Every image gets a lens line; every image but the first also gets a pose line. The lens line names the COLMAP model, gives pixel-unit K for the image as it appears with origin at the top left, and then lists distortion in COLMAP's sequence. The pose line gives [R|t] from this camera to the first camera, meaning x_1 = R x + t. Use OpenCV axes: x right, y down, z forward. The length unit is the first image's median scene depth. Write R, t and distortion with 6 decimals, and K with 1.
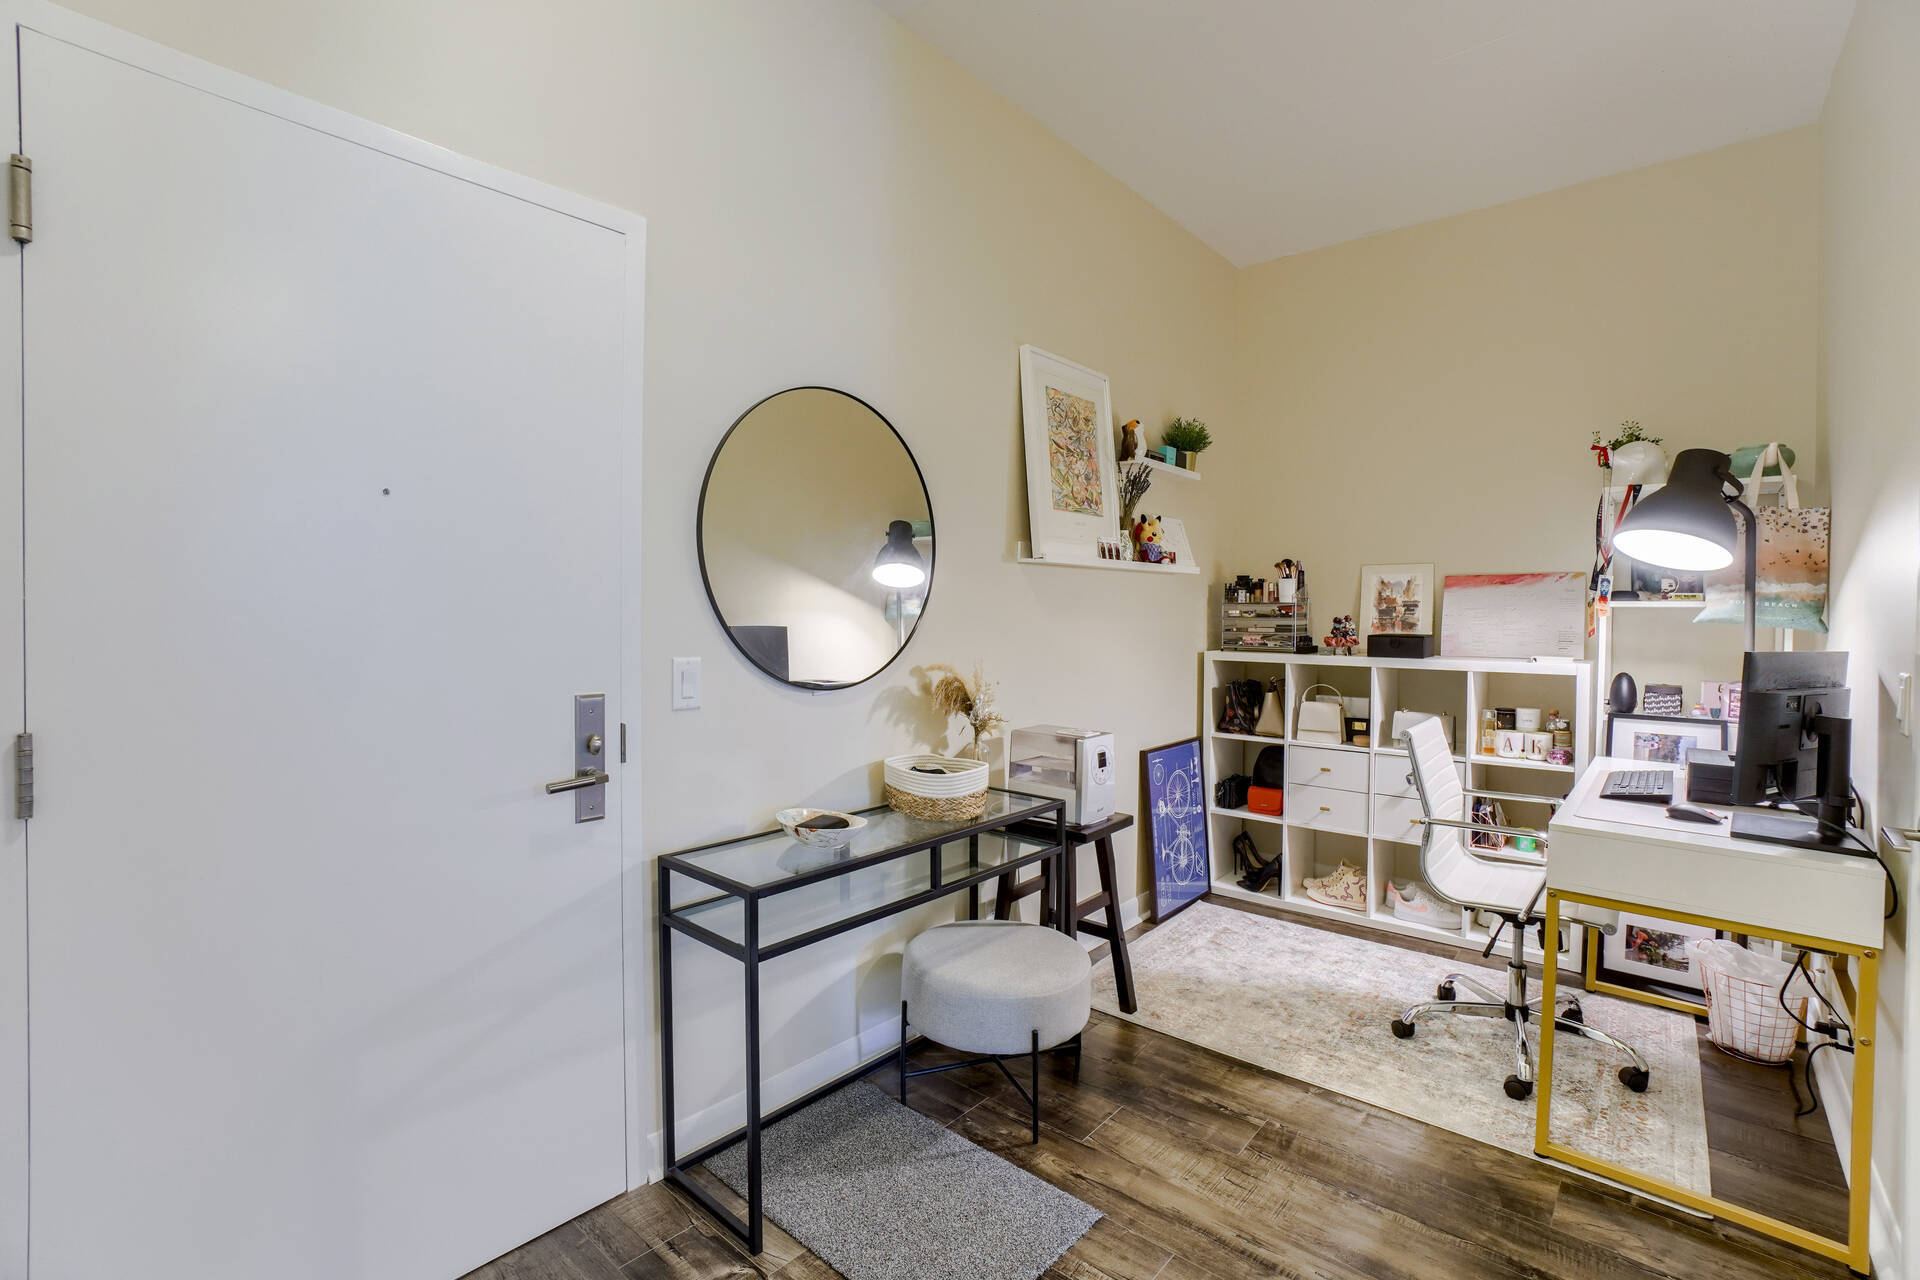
lens RADIAL K [[855.4, 0, 947.5], [0, 855.4, 660.9], [0, 0, 1]] dist [-0.064402, 0.023177]
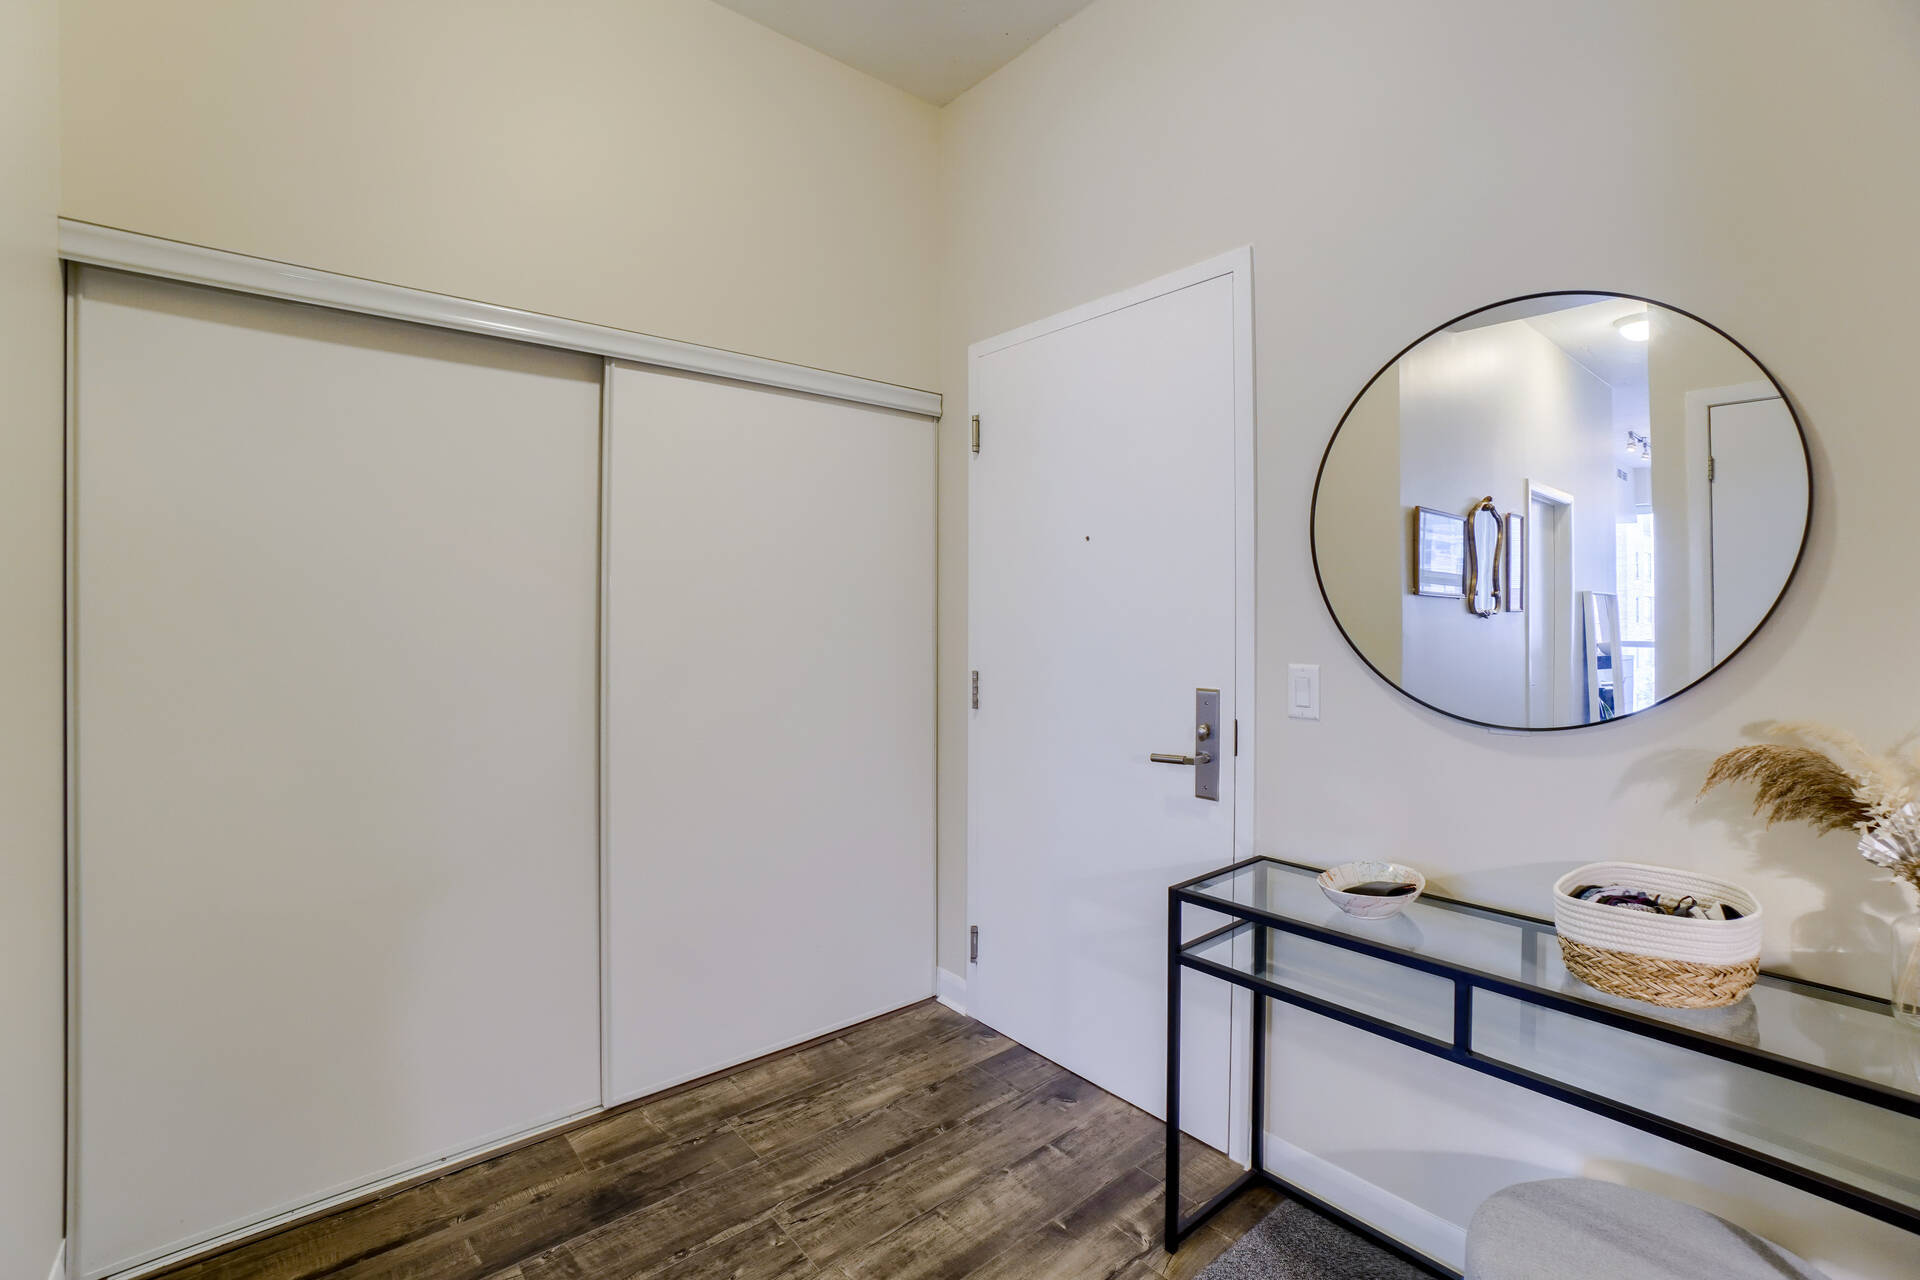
lens RADIAL K [[864.2, 0, 955.1], [0, 864.2, 602.7], [0, 0, 1]] dist [-0.064727, 0.024672]
pose [[-0.134596, -0.001260, -0.990900, 0.720983], [-0.052151, 0.998622, 0.005814, -0.060579], [0.989527, 0.052459, -0.134476, 0.741426]]
